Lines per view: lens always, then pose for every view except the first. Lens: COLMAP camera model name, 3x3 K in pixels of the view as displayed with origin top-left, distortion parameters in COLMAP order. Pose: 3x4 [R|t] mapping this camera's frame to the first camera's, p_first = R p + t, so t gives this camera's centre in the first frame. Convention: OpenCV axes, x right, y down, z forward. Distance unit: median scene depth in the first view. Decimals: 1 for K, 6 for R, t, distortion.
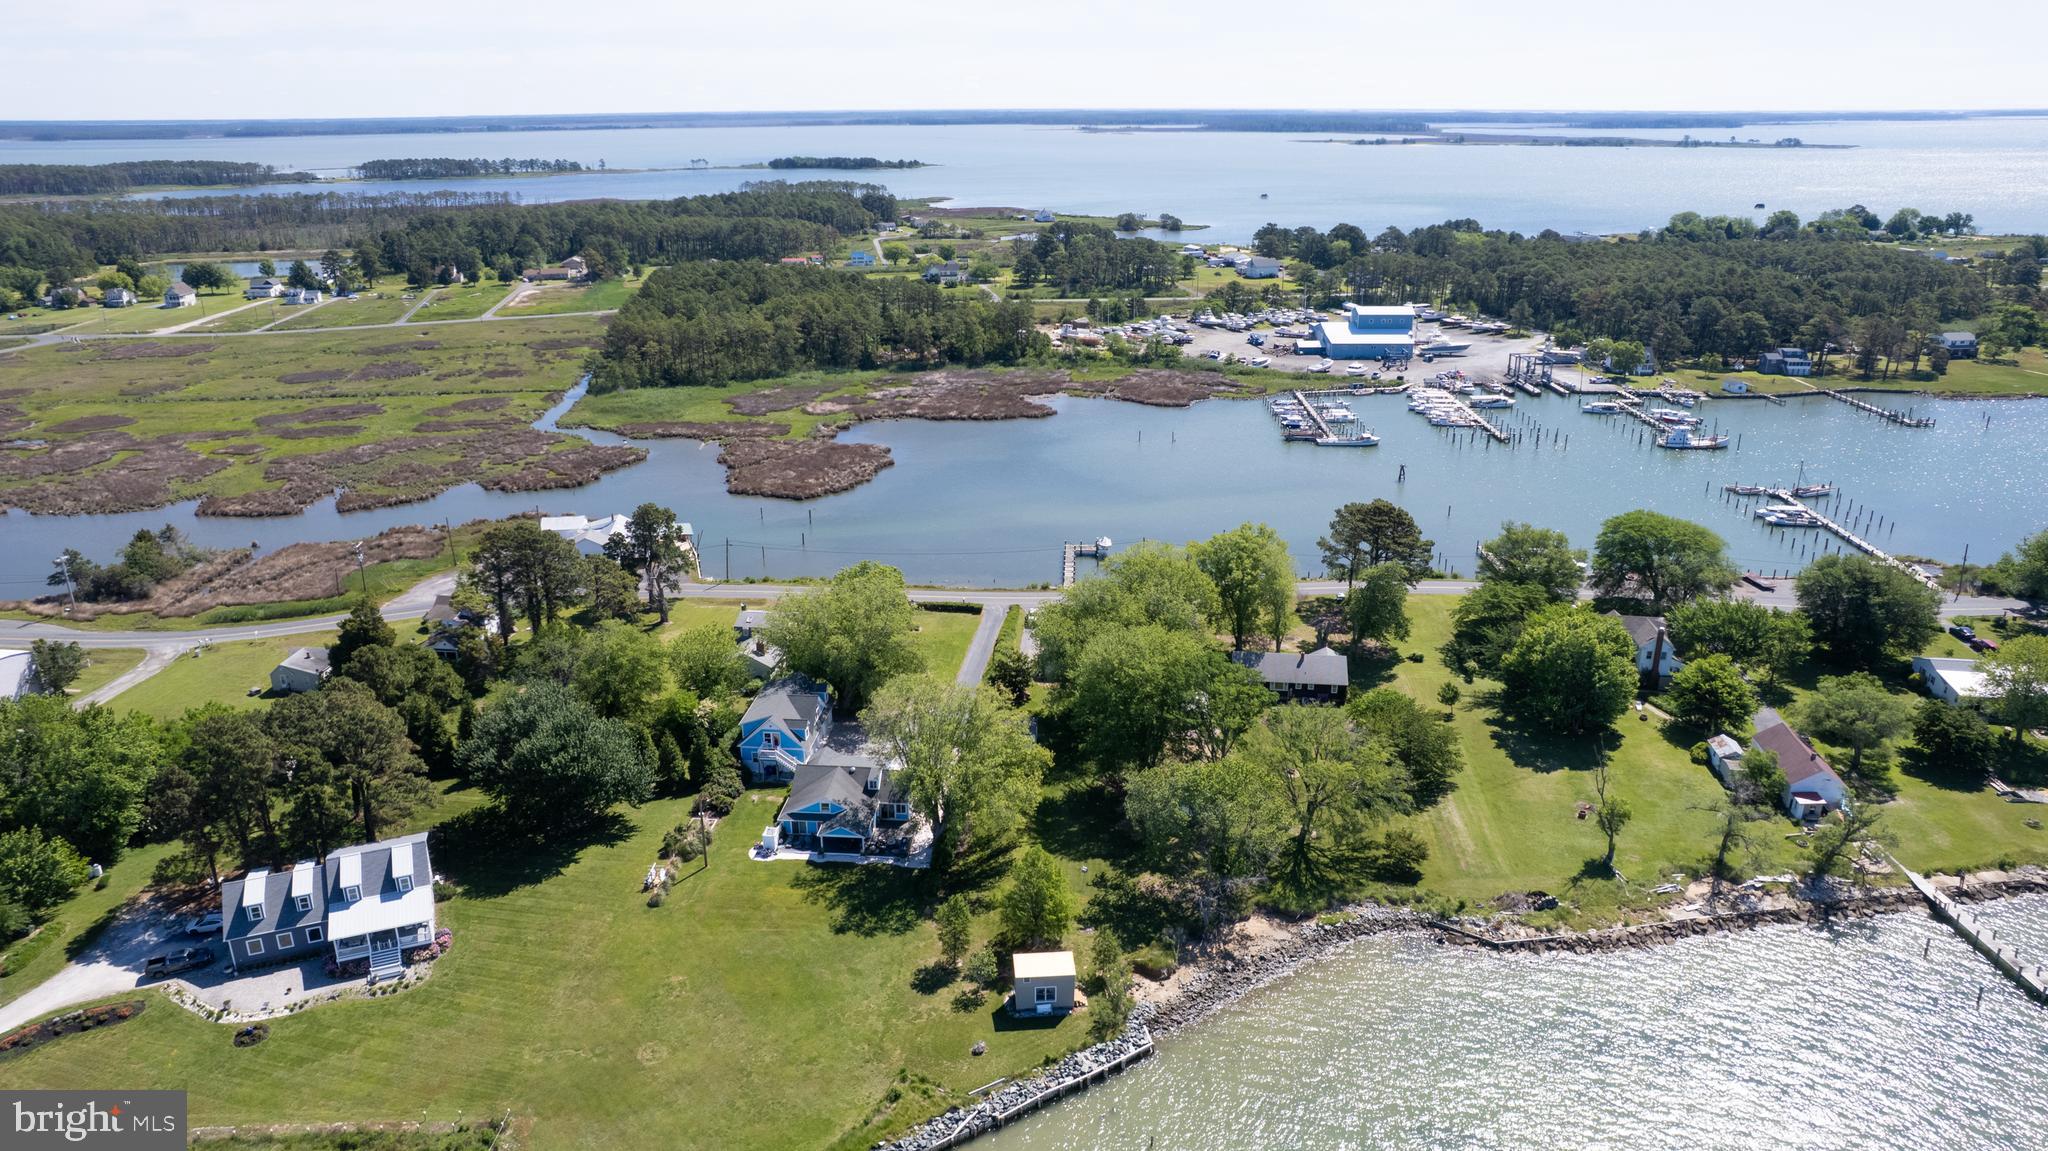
lens RADIAL K [[1342.3, 0, 1022.0], [0, 1342.3, 586.6], [0, 0, 1]] dist [-0.057014, 0.049131]
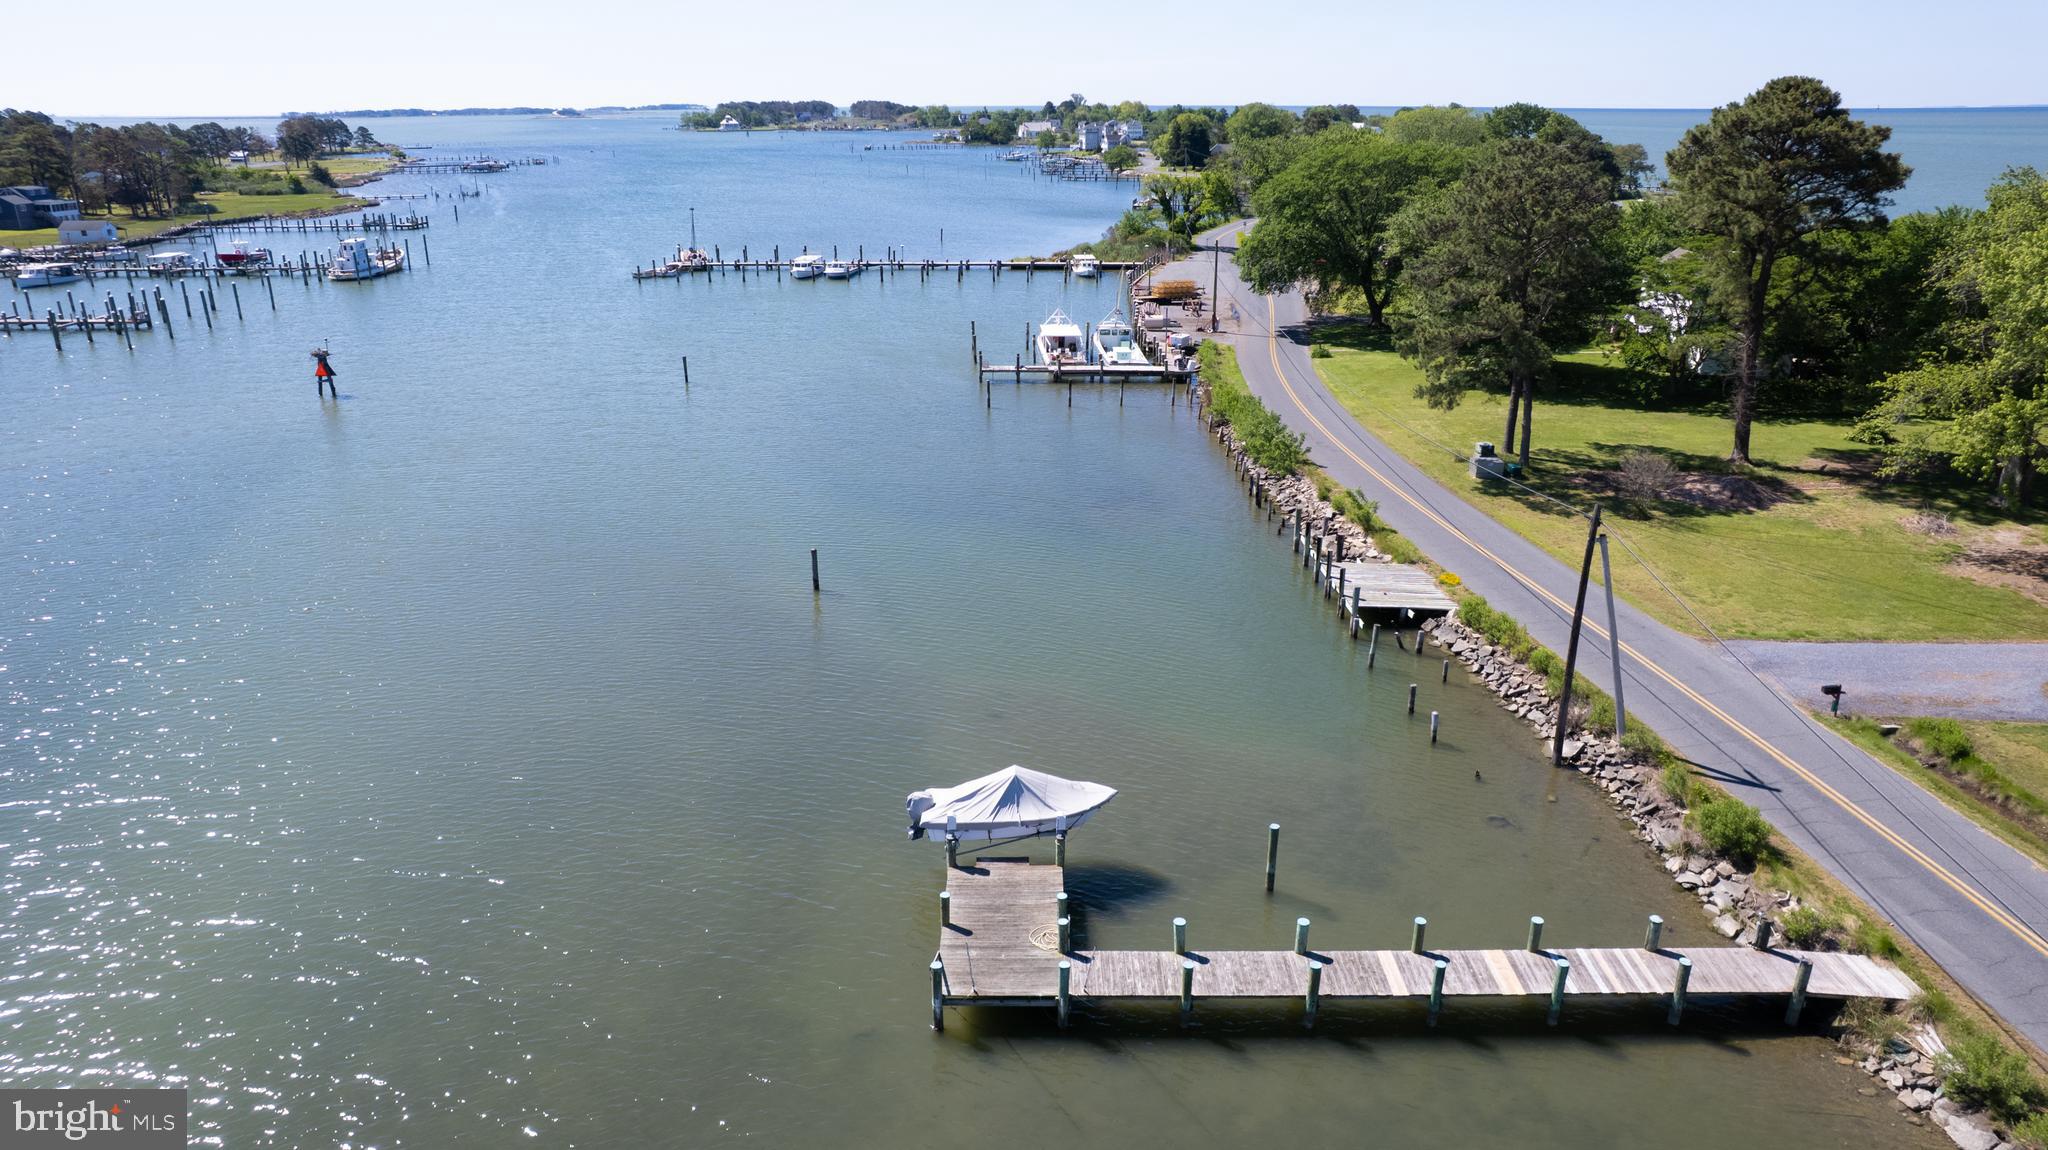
lens RADIAL K [[1342.3, 0, 1005.8], [0, 1342.3, 566.4], [0, 0, 1]] dist [-0.057014, 0.049131]
pose [[-0.031579, -0.324250, 0.945444, -0.050696], [0.345971, 0.883895, 0.314697, -0.071274], [-0.937714, 0.337034, 0.084268, 0.663235]]
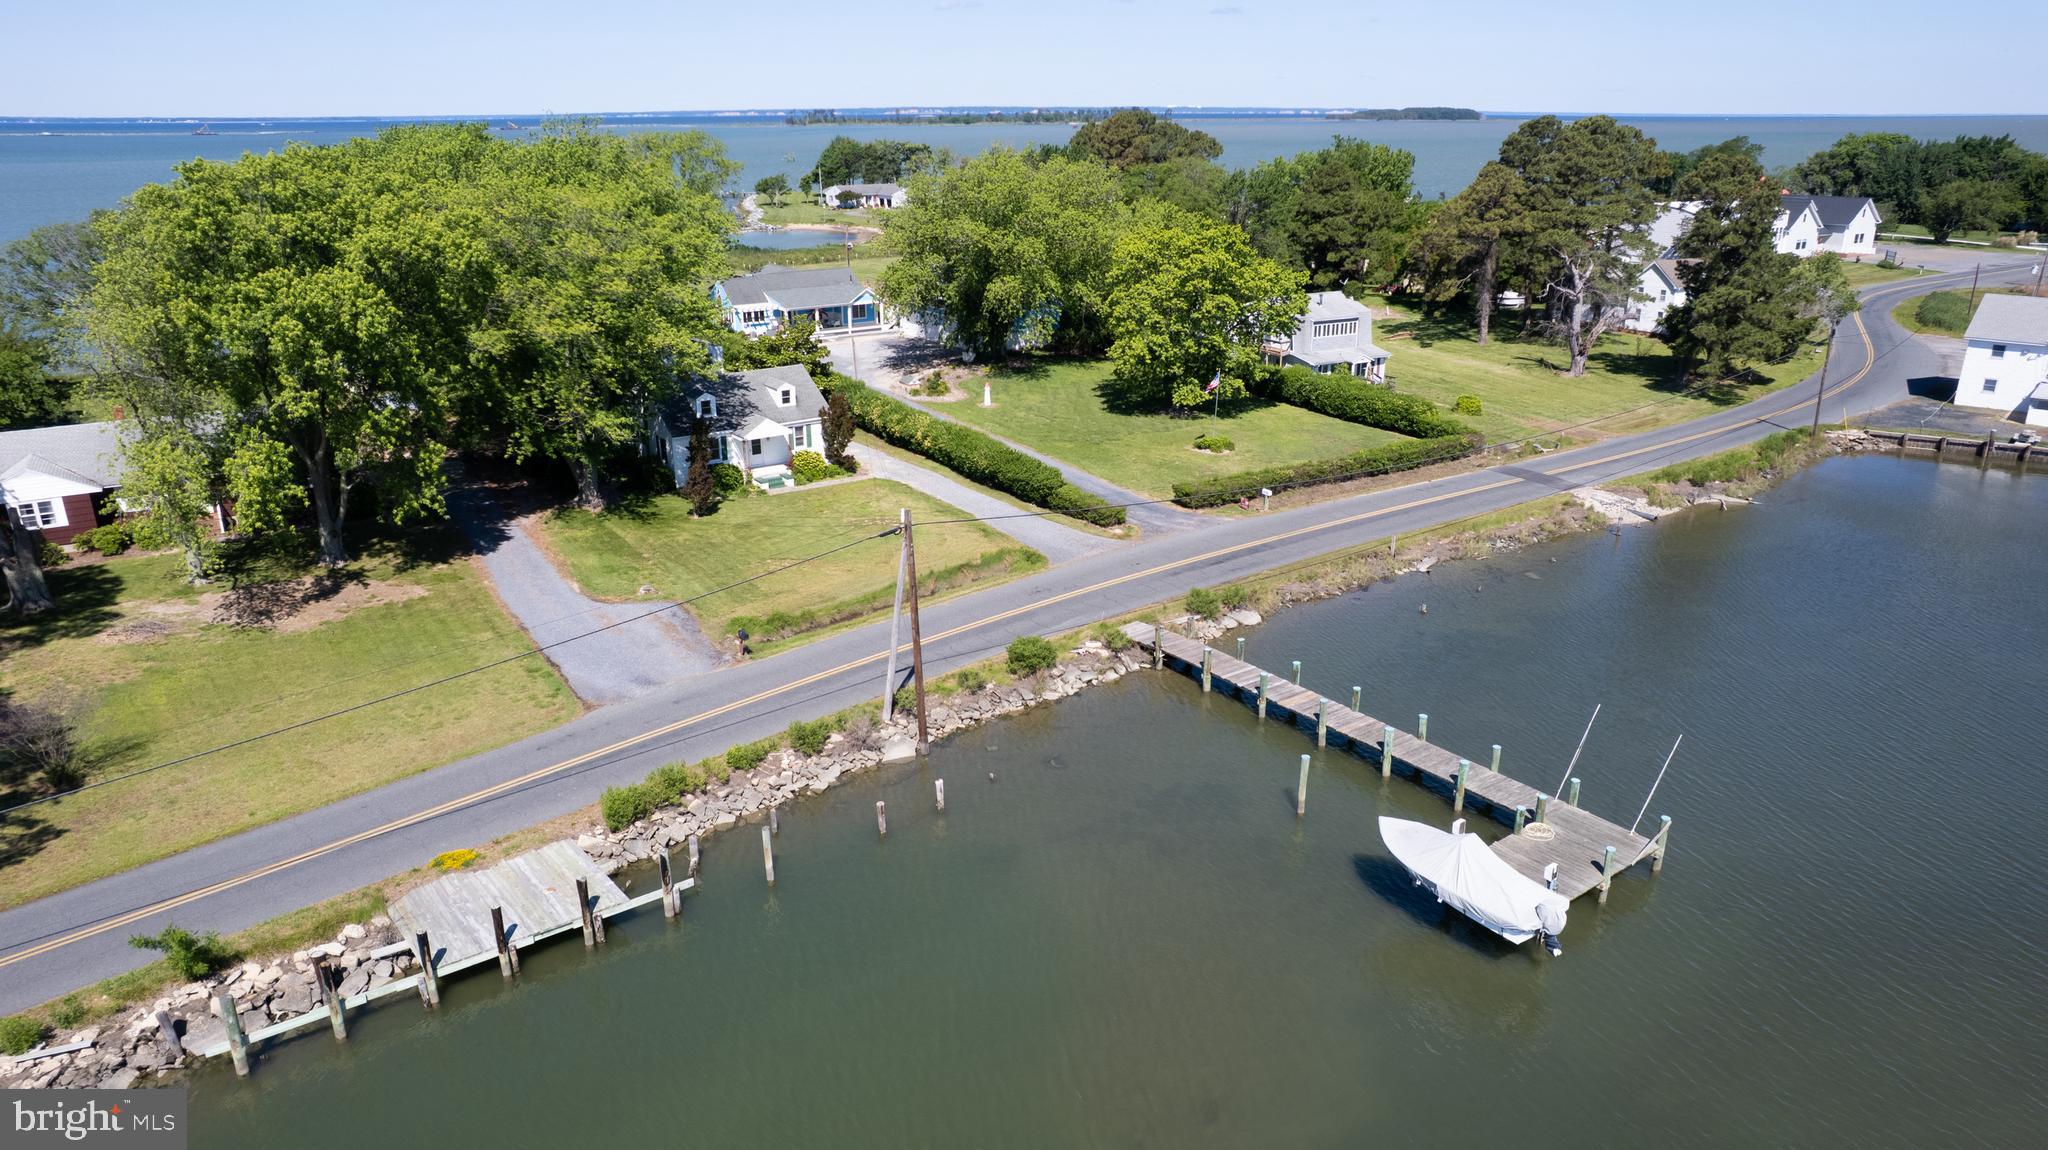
lens RADIAL K [[1342.3, 0, 1019.8], [0, 1342.3, 571.8], [0, 0, 1]] dist [-0.057014, 0.049131]
pose [[-0.777163, 0.215222, -0.591352, 0.121108], [-0.206877, 0.800094, 0.563073, -0.088634], [0.594323, 0.559937, -0.577279, 0.702608]]
